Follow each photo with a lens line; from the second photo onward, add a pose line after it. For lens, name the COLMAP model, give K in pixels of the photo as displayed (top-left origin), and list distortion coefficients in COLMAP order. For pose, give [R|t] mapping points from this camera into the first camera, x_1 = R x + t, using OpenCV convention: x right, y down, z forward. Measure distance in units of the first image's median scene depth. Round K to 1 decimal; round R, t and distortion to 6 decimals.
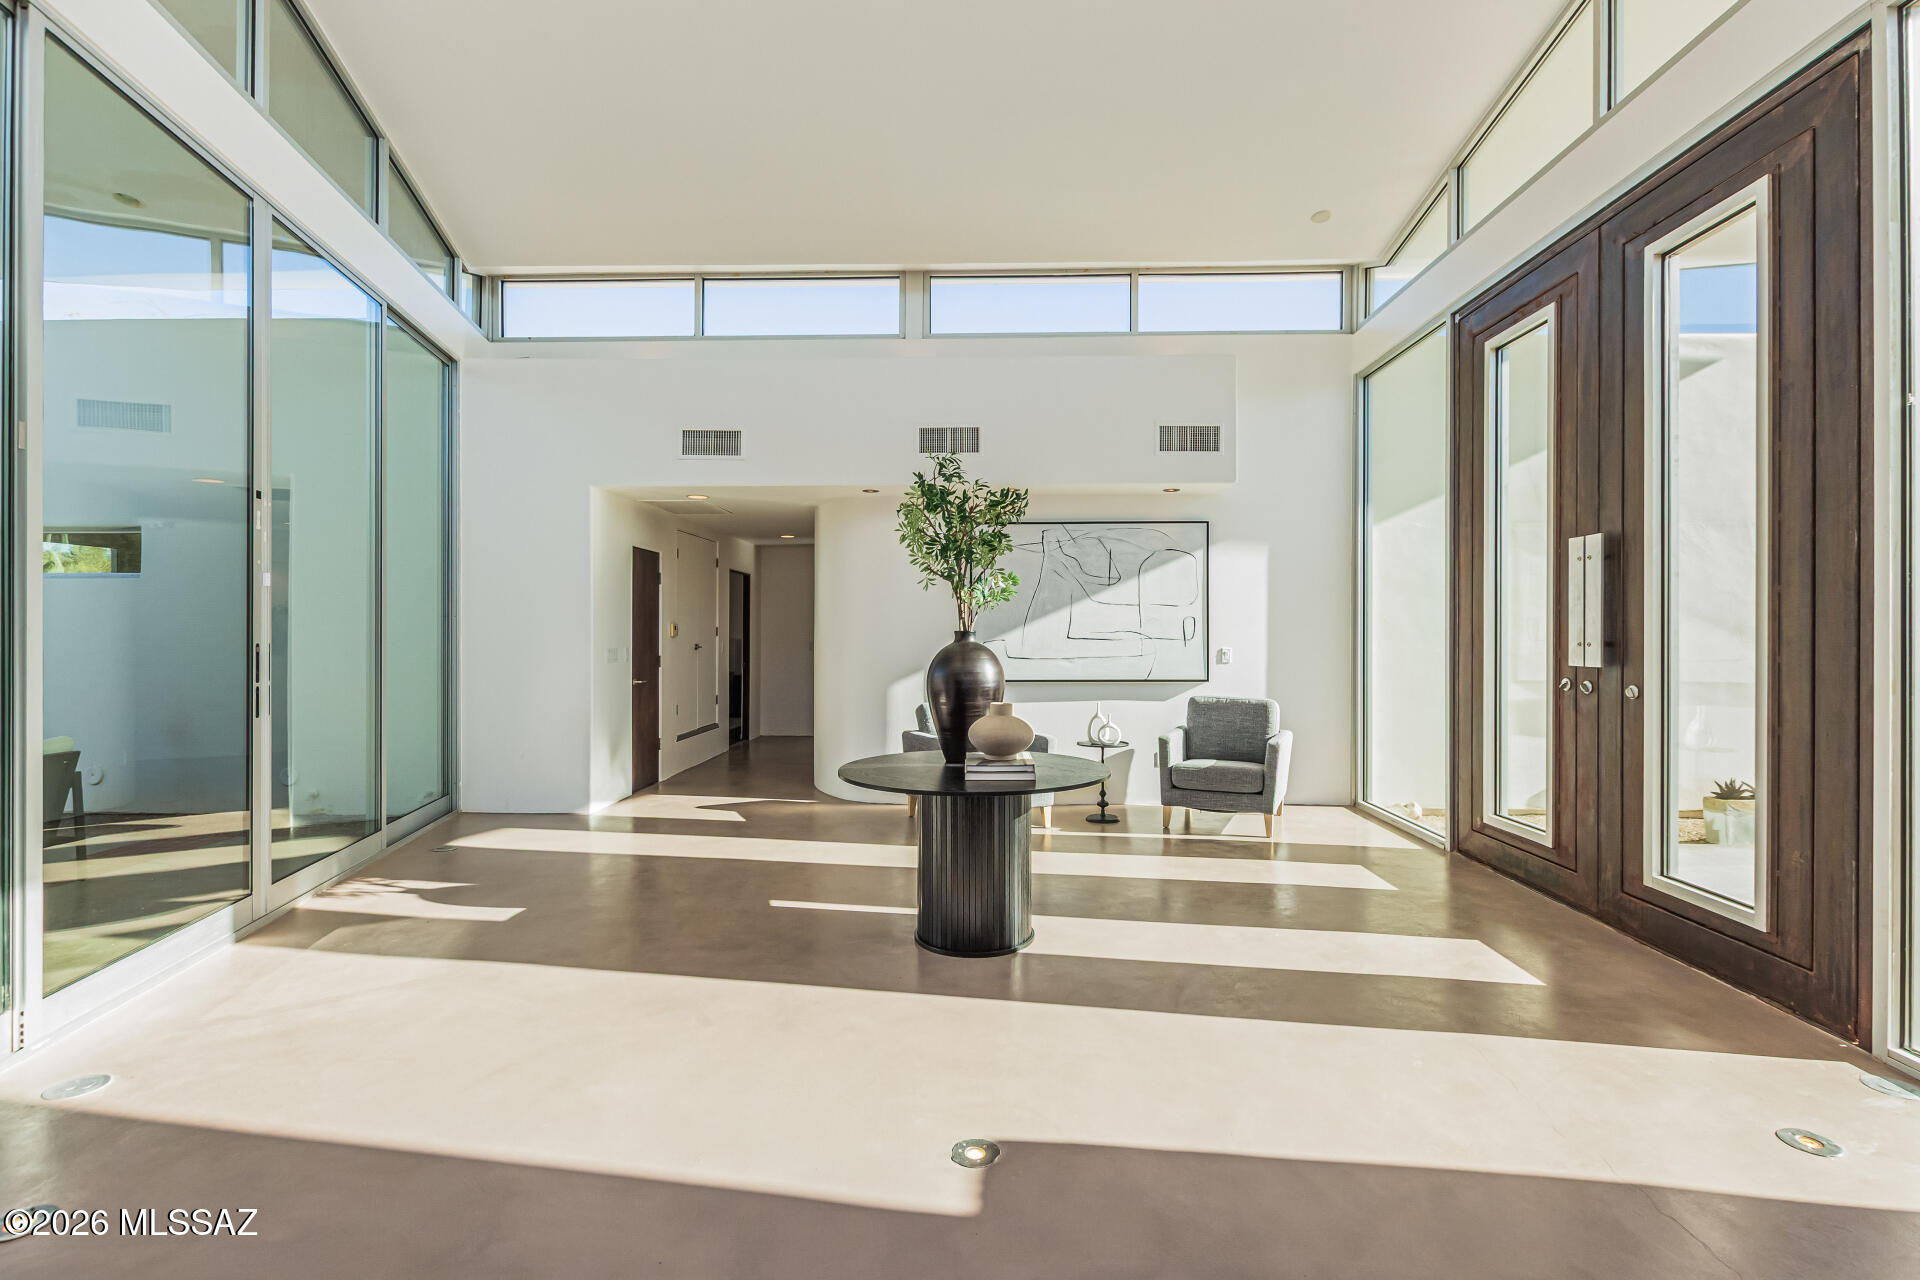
lens RADIAL K [[900.9, 0, 972.2], [0, 900.9, 627.6], [0, 0, 1]] dist [0.000389, -0.000095]
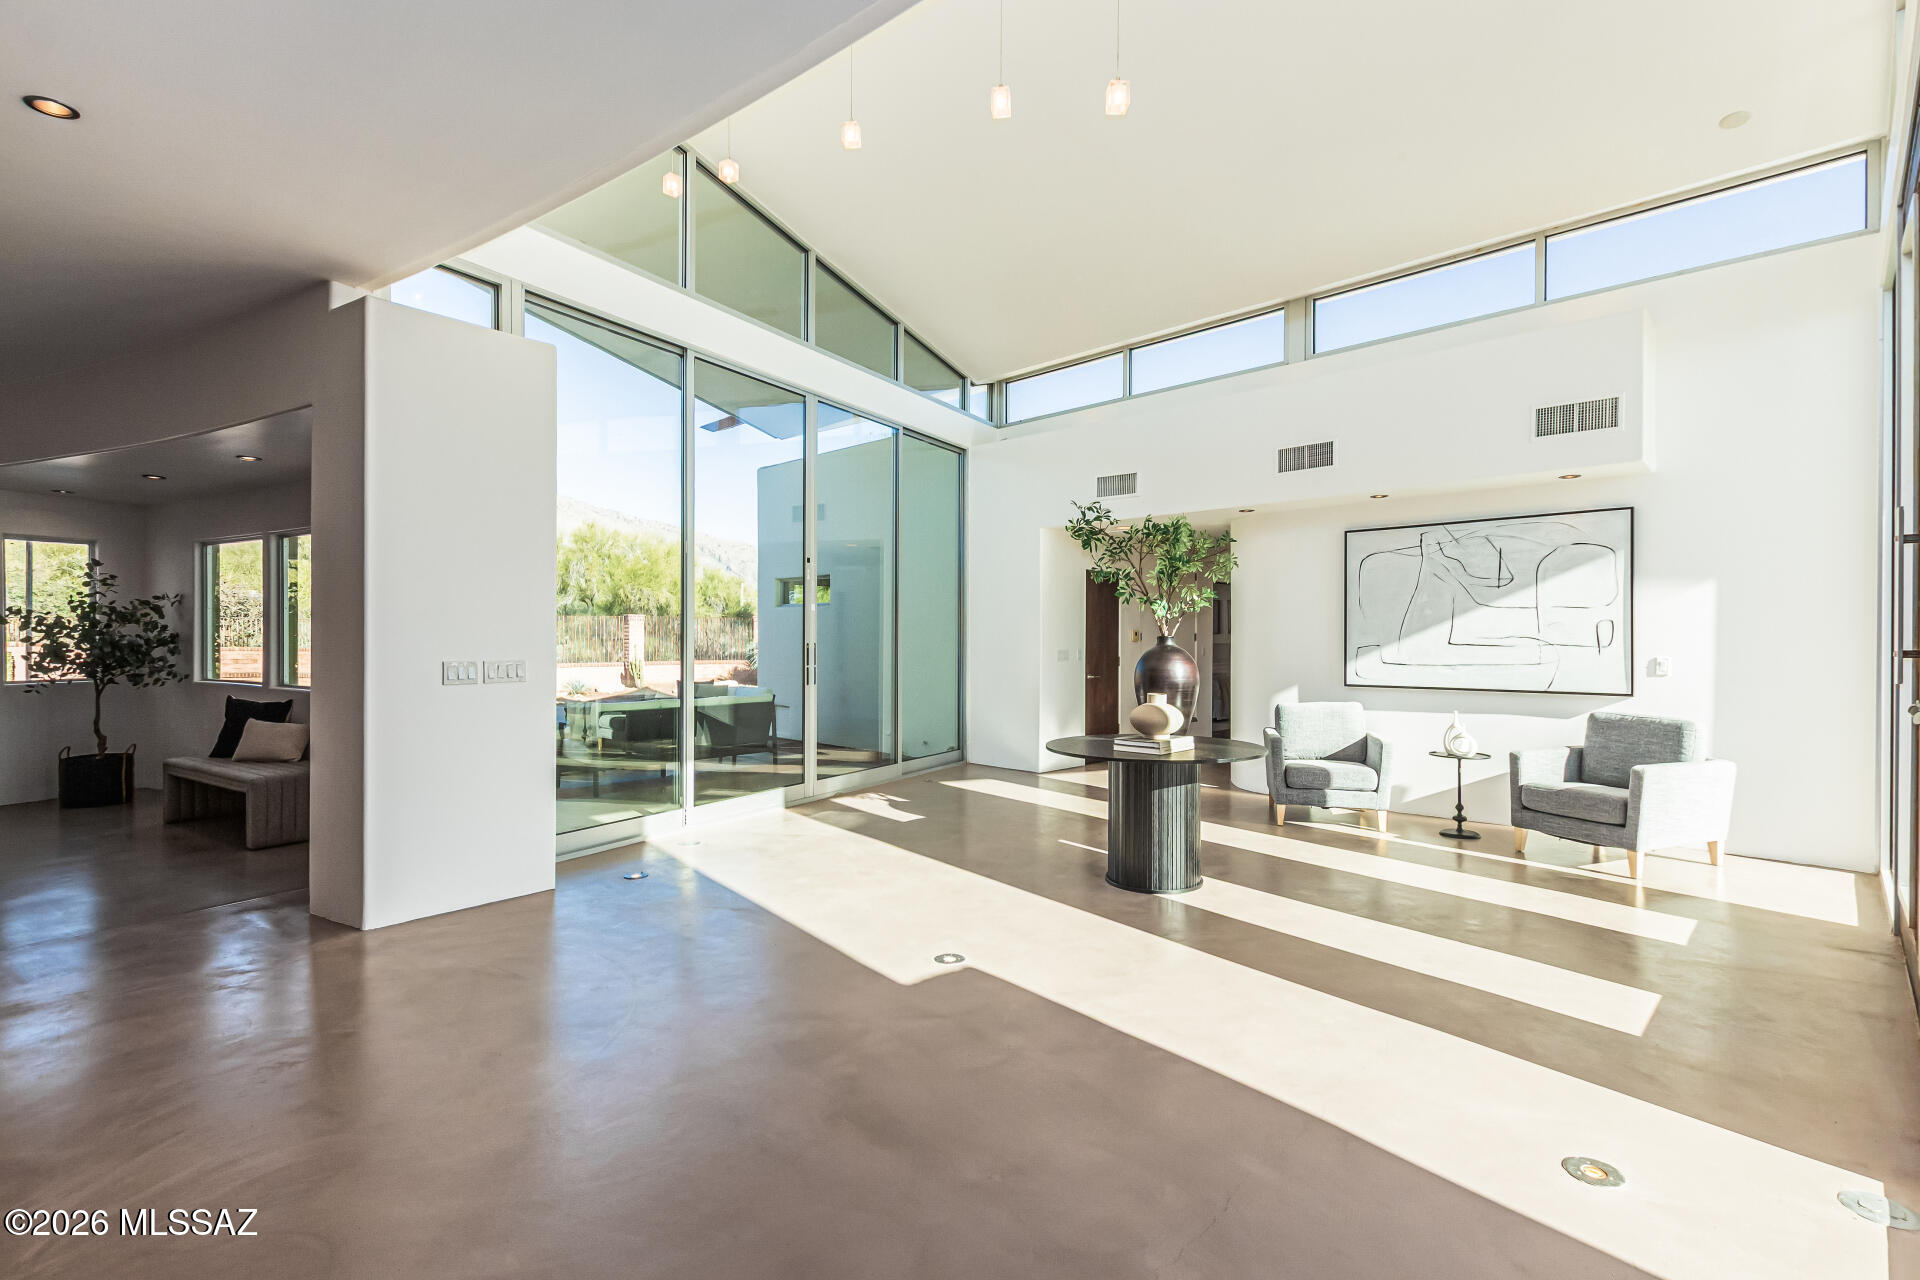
lens RADIAL K [[882.0, 0, 968.5], [0, 882.0, 634.8], [0, 0, 1]] dist [0.001065, -0.000002]
pose [[0.735459, -0.001876, -0.677566, 0.390918], [0.000782, 0.999998, -0.001920, 0.003351], [0.677569, 0.000882, 0.735459, -0.033991]]
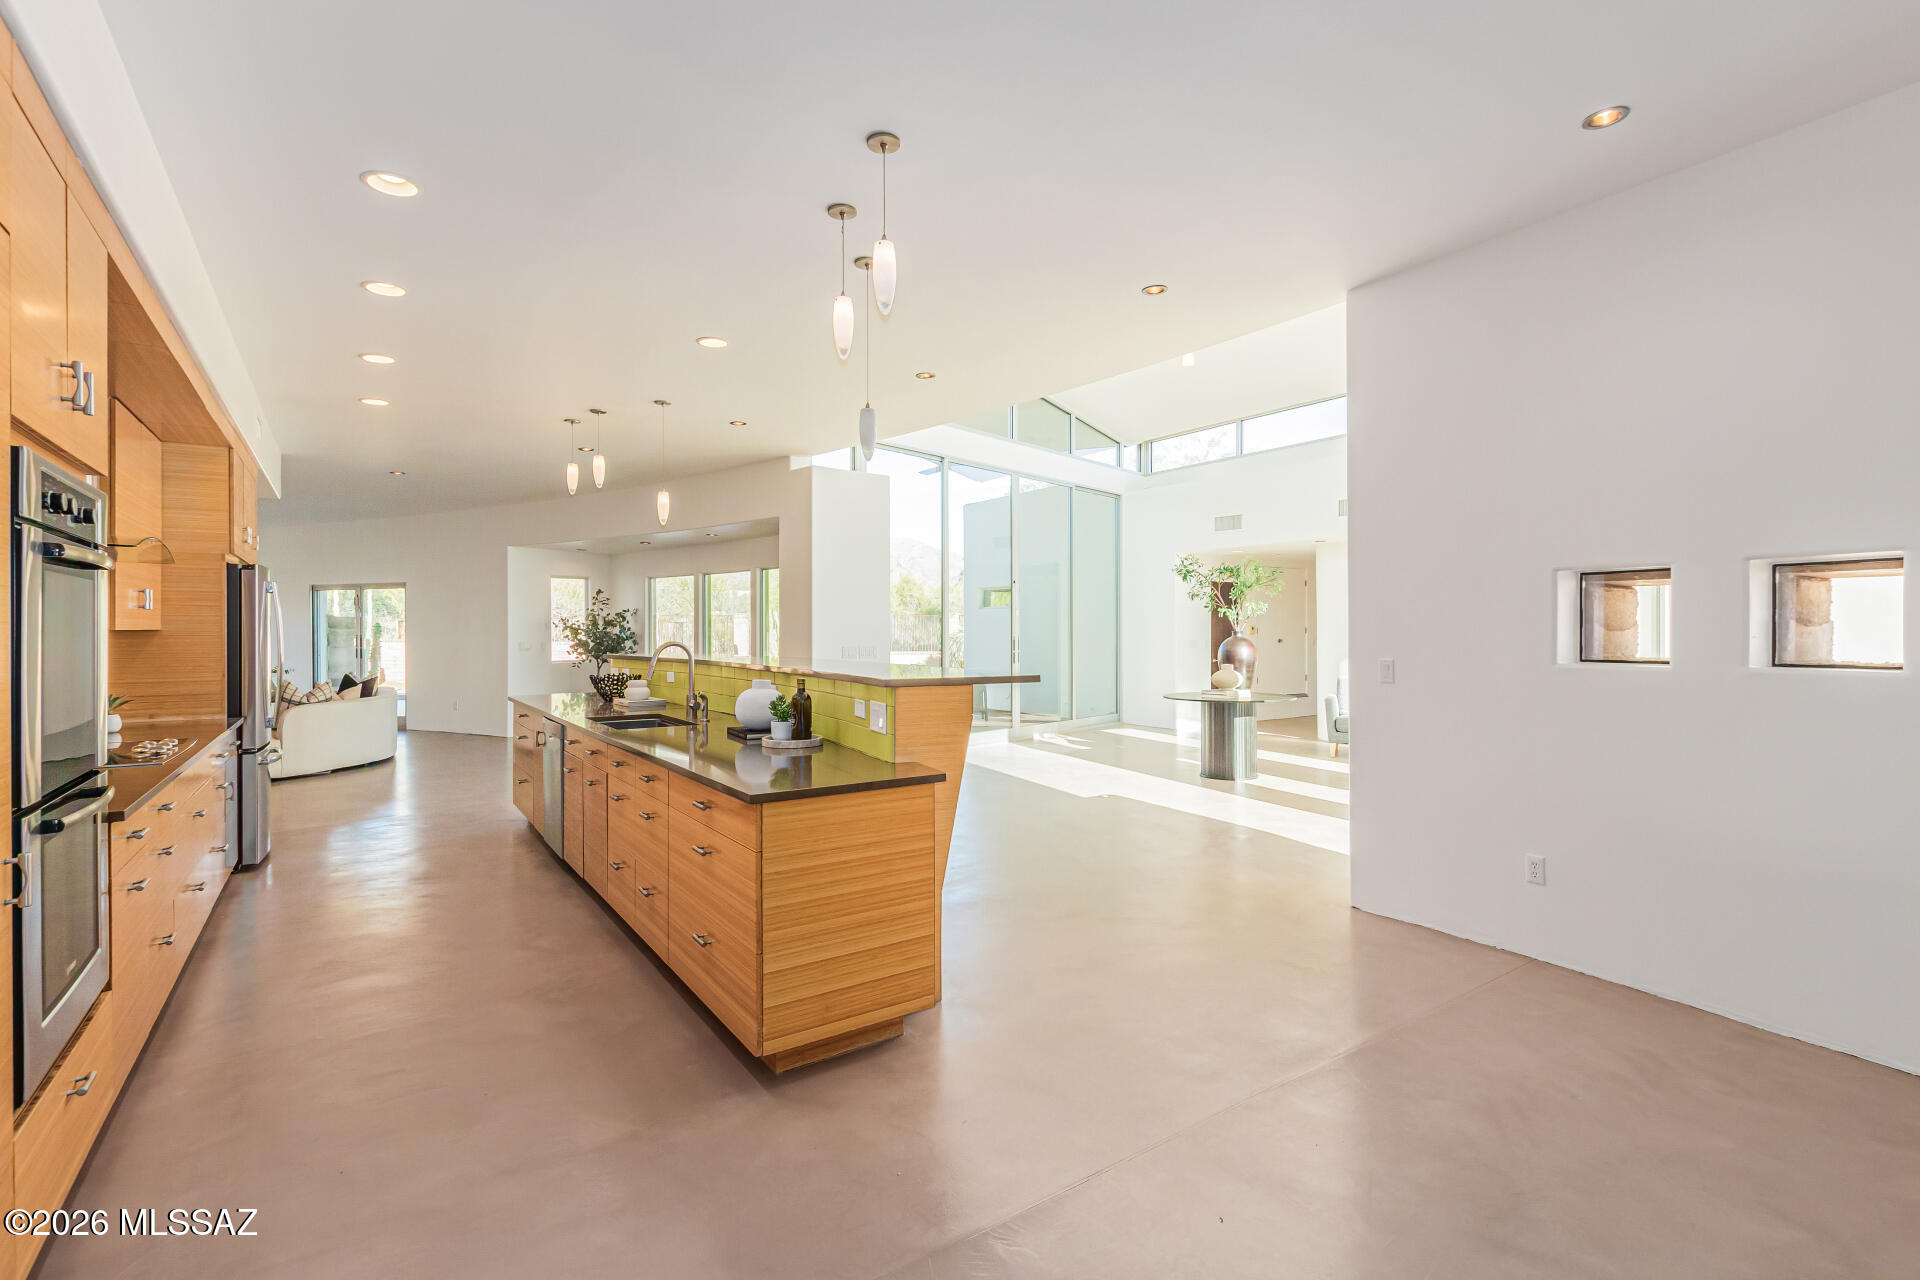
lens RADIAL K [[873.4, 0, 958.8], [0, 873.4, 628.2], [0, 0, 1]] dist [0.010924, 0.000161]
pose [[0.586699, -0.007141, -0.809774, 0.790920], [0.008787, 0.999958, -0.002452, -0.000365], [0.809758, -0.005677, 0.586737, -0.430795]]
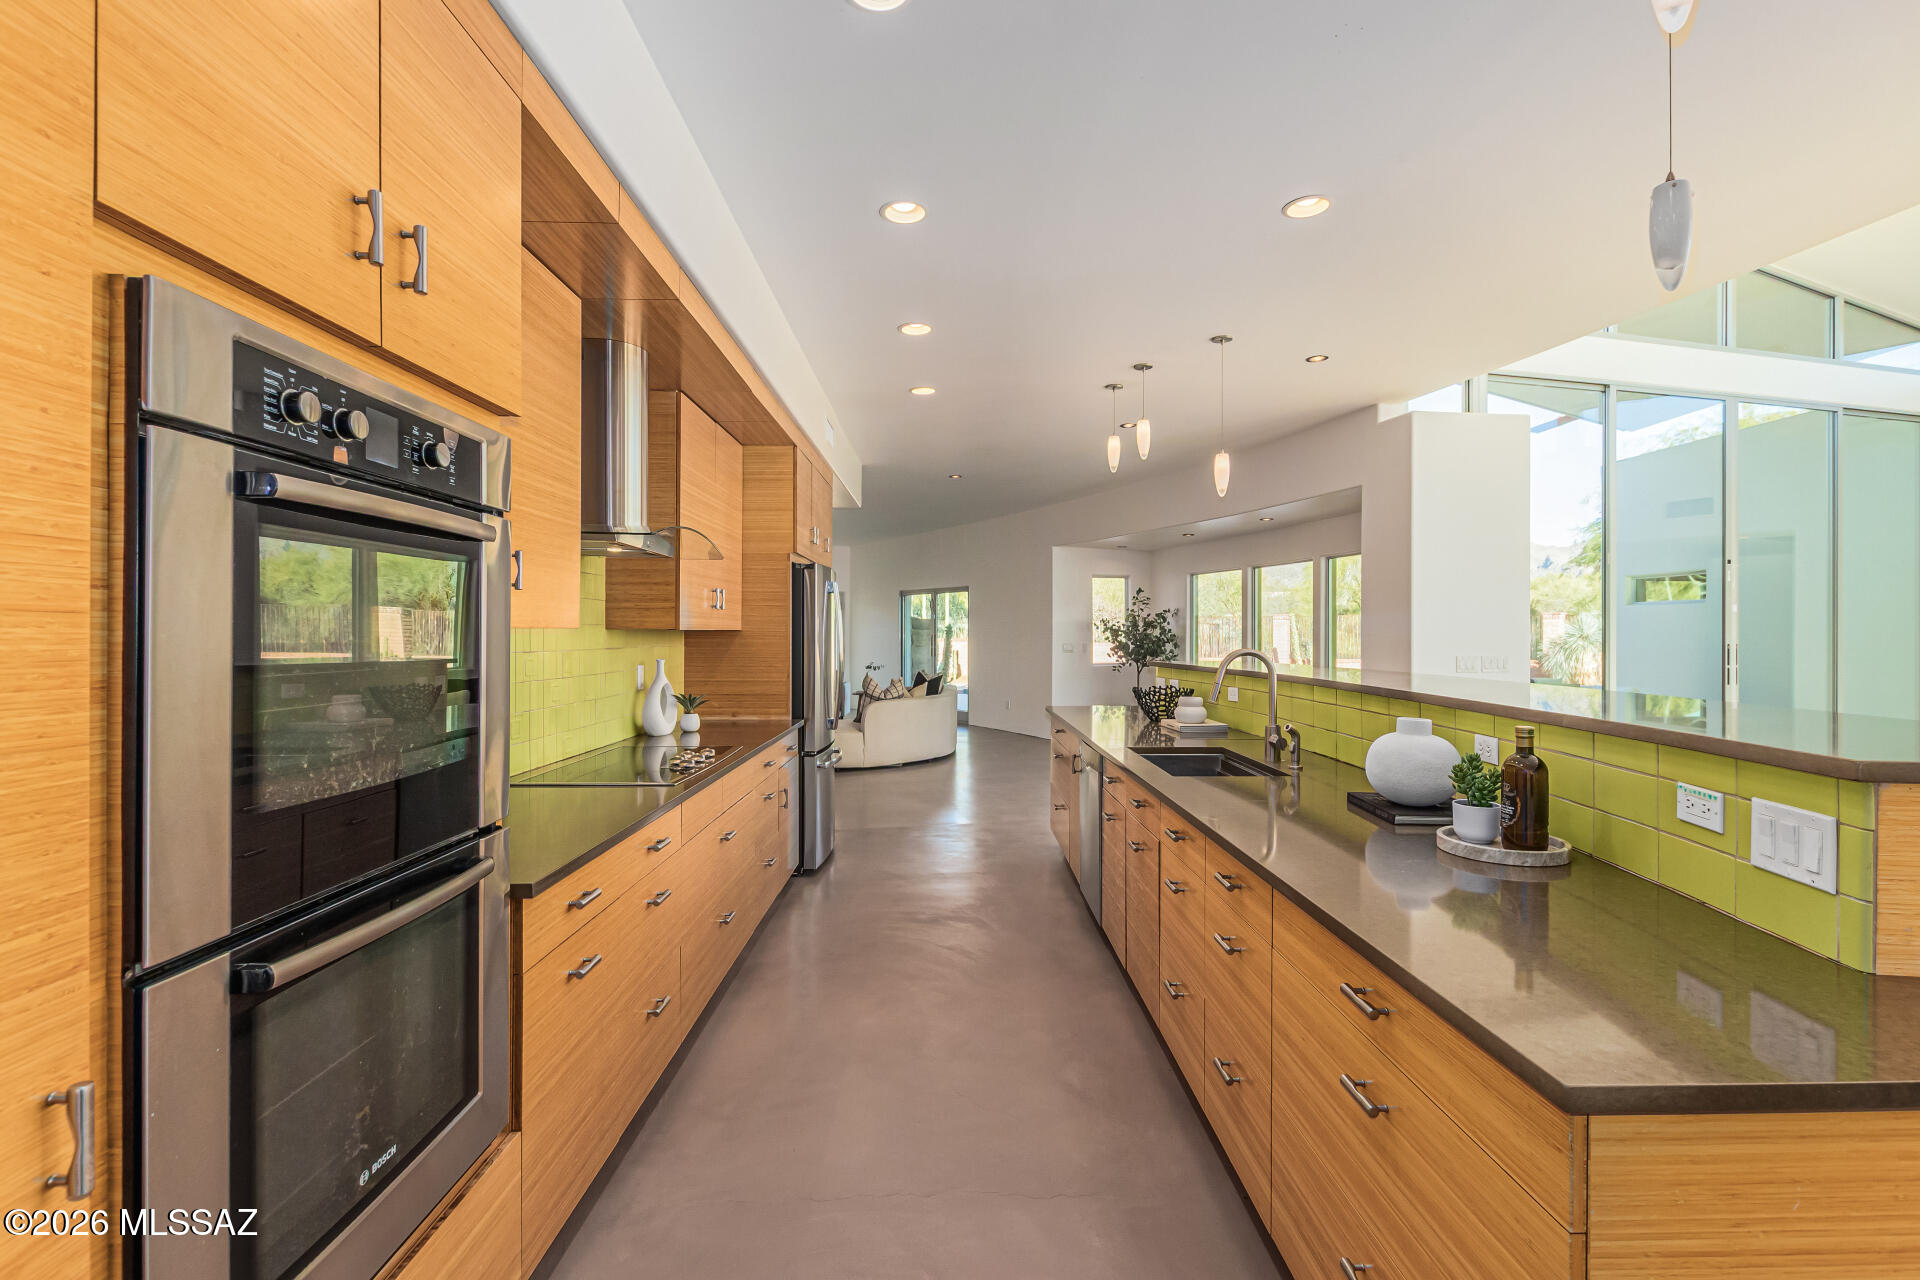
lens RADIAL K [[882.0, 0, 968.5], [0, 882.0, 634.8], [0, 0, 1]] dist [0.001065, -0.000002]
pose [[0.049241, -0.000976, -0.998786, 0.572688], [0.002802, 0.999996, -0.000839, -0.001242], [0.998783, -0.002758, 0.049244, -0.384354]]
